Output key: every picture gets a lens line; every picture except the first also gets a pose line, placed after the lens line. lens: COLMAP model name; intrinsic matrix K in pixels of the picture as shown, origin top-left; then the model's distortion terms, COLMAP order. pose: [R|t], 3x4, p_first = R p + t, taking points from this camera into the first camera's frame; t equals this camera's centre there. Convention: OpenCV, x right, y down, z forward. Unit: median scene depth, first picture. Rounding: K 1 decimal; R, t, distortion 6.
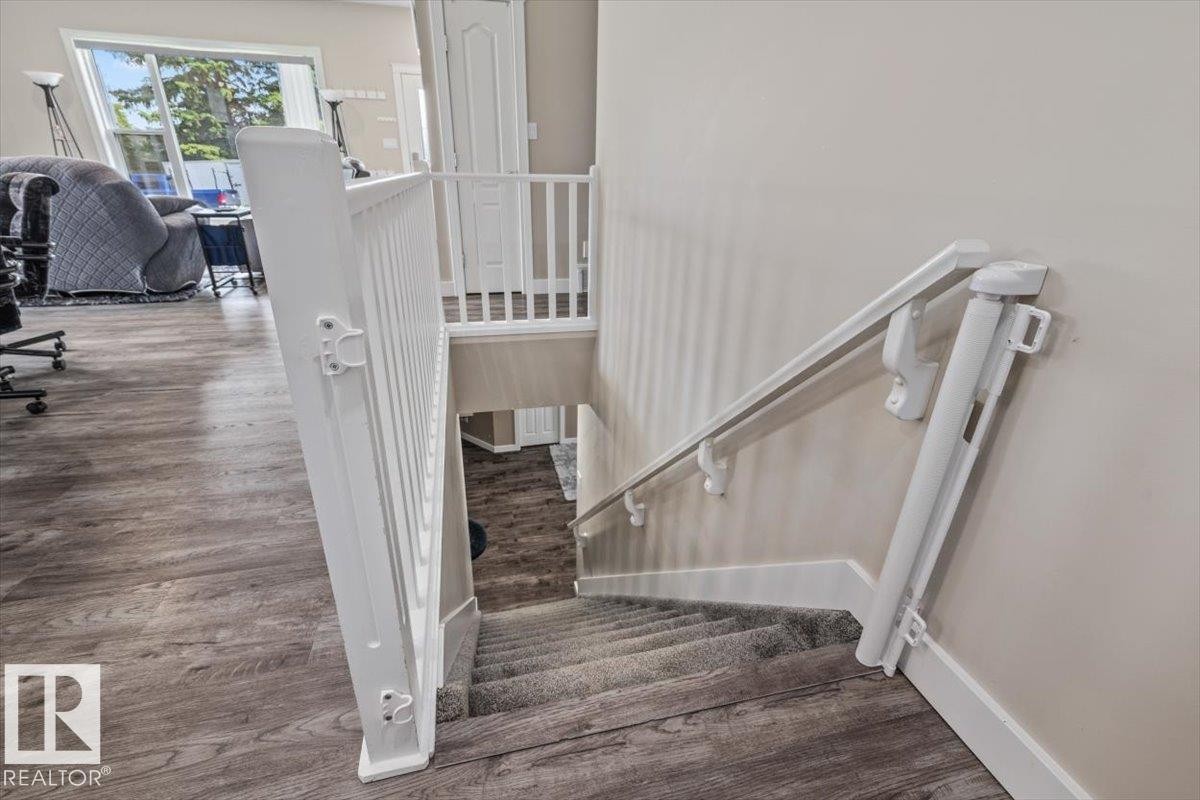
lens RADIAL K [[528.3, 0, 600.0], [0, 528.3, 400.0], [0, 0, 1]] dist [-0.003500, -0.000449]
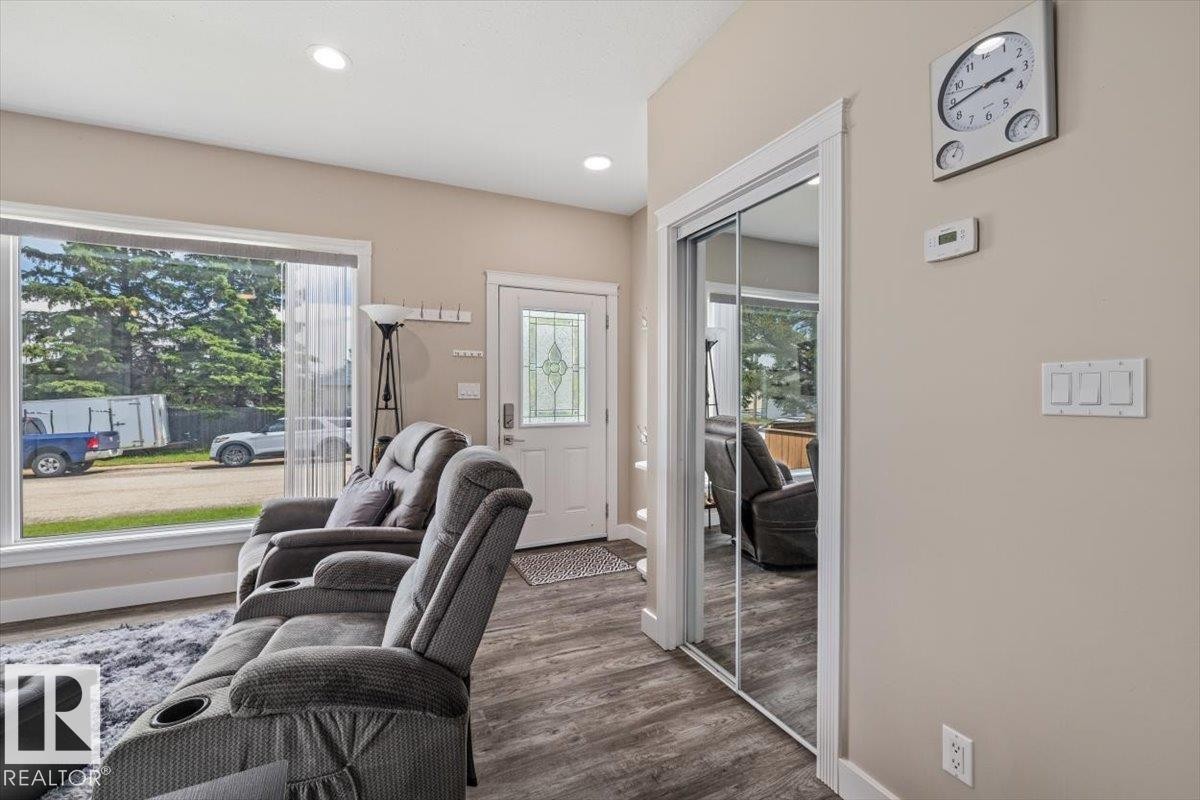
lens RADIAL K [[512.2, 0, 601.3], [0, 512.2, 393.7], [0, 0, 1]] dist [-0.001179, -0.000186]
pose [[0.981113, -0.026350, 0.191632, -0.362210], [0.099253, 0.918899, -0.381803, -0.255965], [-0.166029, 0.393612, 0.904159, 0.475003]]
